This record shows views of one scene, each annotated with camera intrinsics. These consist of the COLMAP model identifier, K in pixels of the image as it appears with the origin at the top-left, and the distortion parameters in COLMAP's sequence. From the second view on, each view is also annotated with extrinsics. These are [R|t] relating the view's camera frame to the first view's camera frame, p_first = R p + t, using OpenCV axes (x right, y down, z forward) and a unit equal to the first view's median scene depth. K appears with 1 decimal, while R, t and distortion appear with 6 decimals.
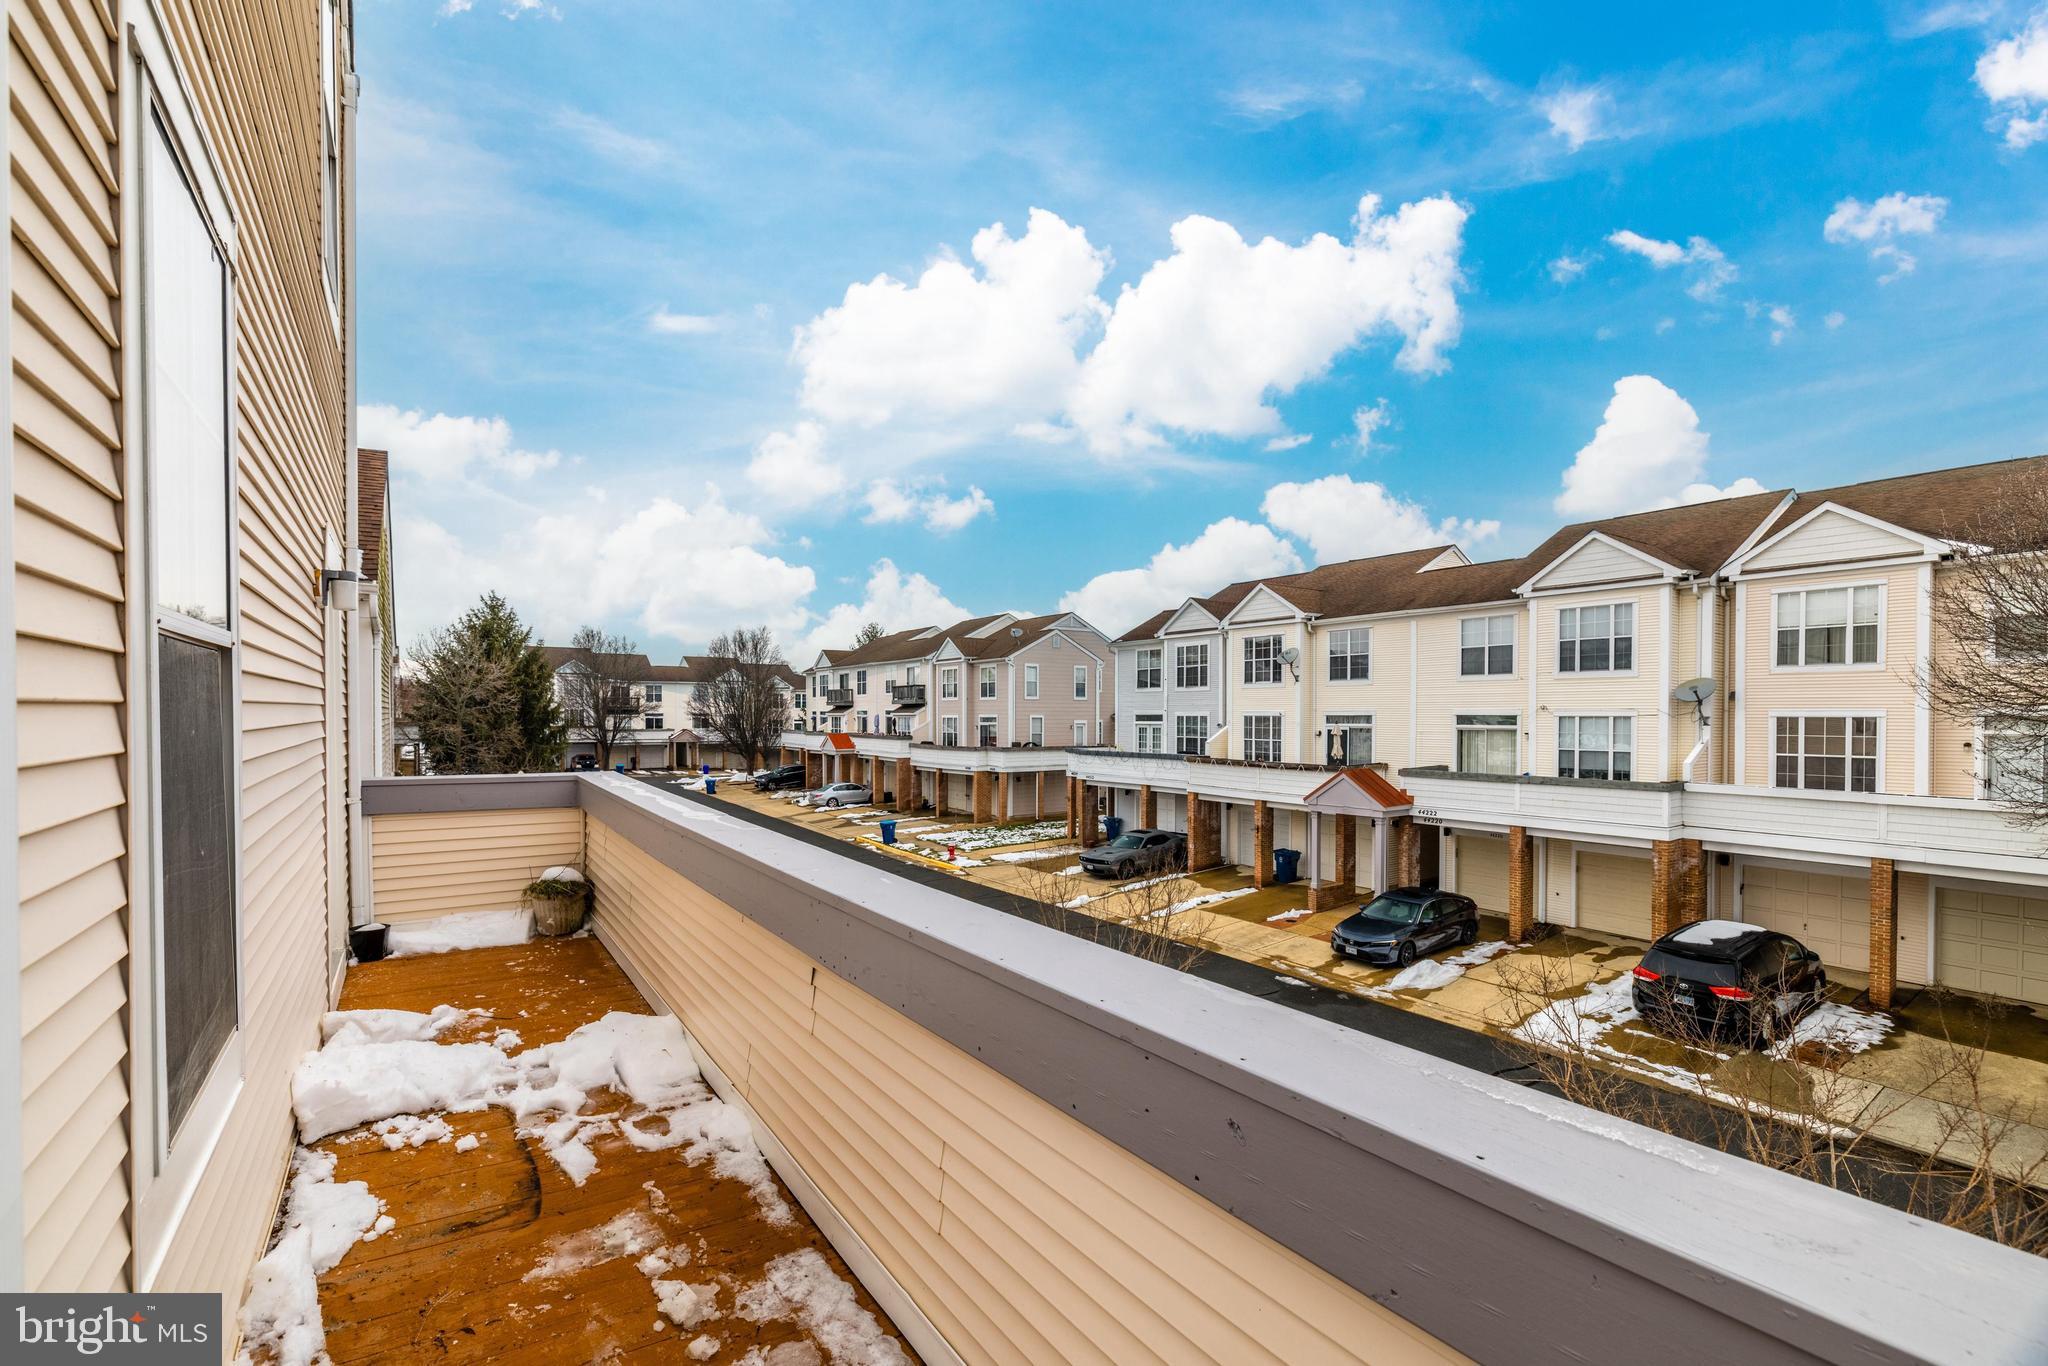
lens RADIAL K [[885.6, 0, 1013.0], [0, 885.6, 731.3], [0, 0, 1]] dist [-0.002191, -0.000269]
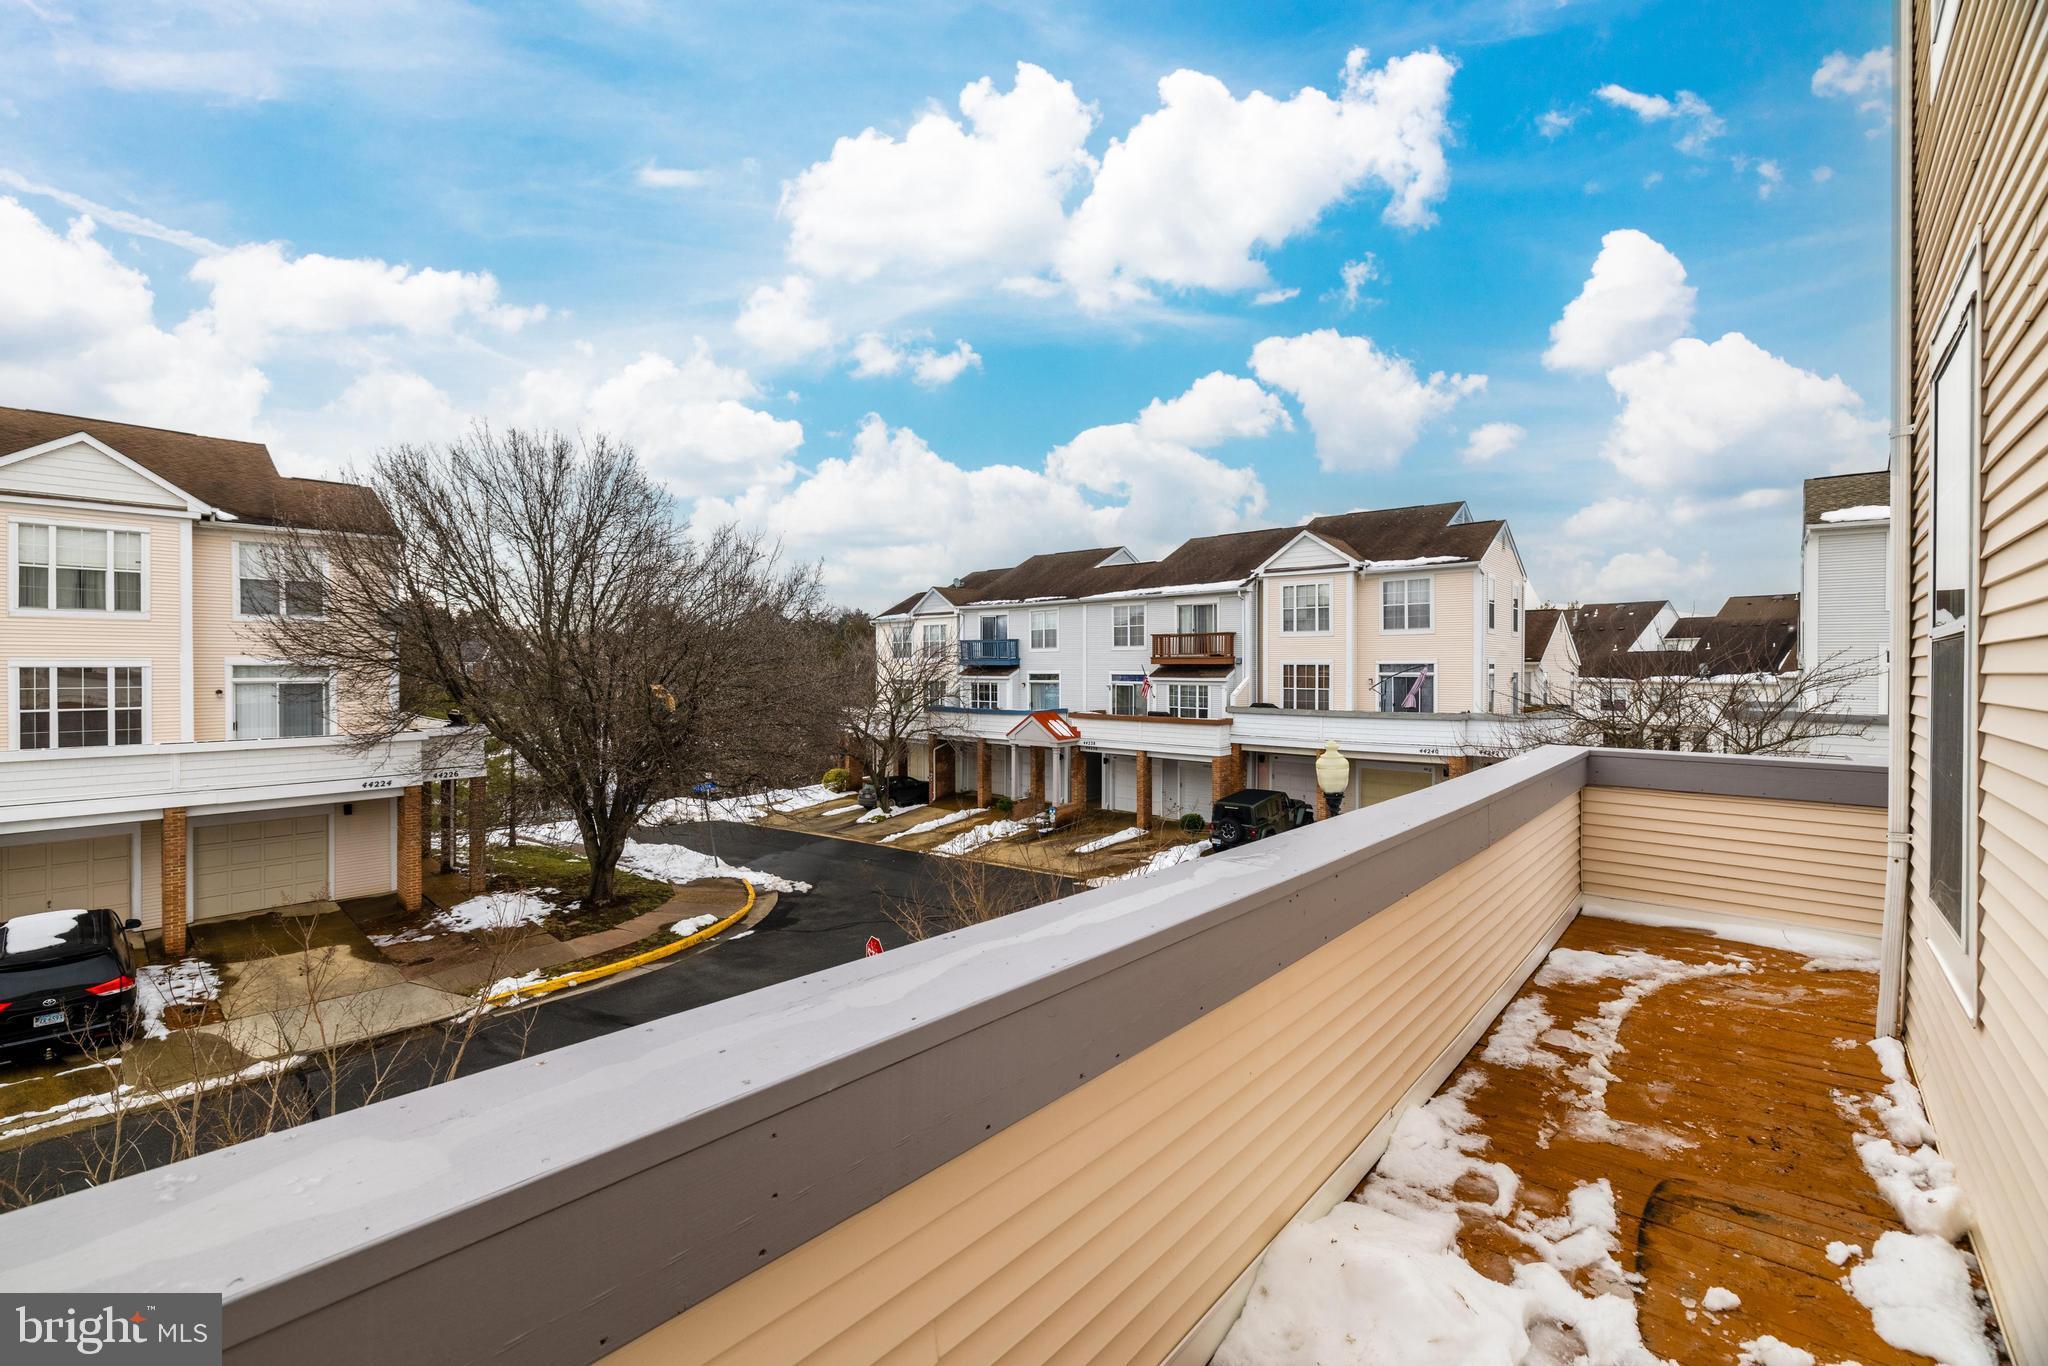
lens RADIAL K [[880.0, 0, 1012.2], [0, 880.0, 666.1], [0, 0, 1]] dist [-0.029017, 0.016475]
pose [[-0.254689, -0.001785, 0.967021, -0.693516], [0.014410, 0.999880, 0.005641, -0.028665], [-0.966916, 0.015371, -0.254632, 1.042208]]
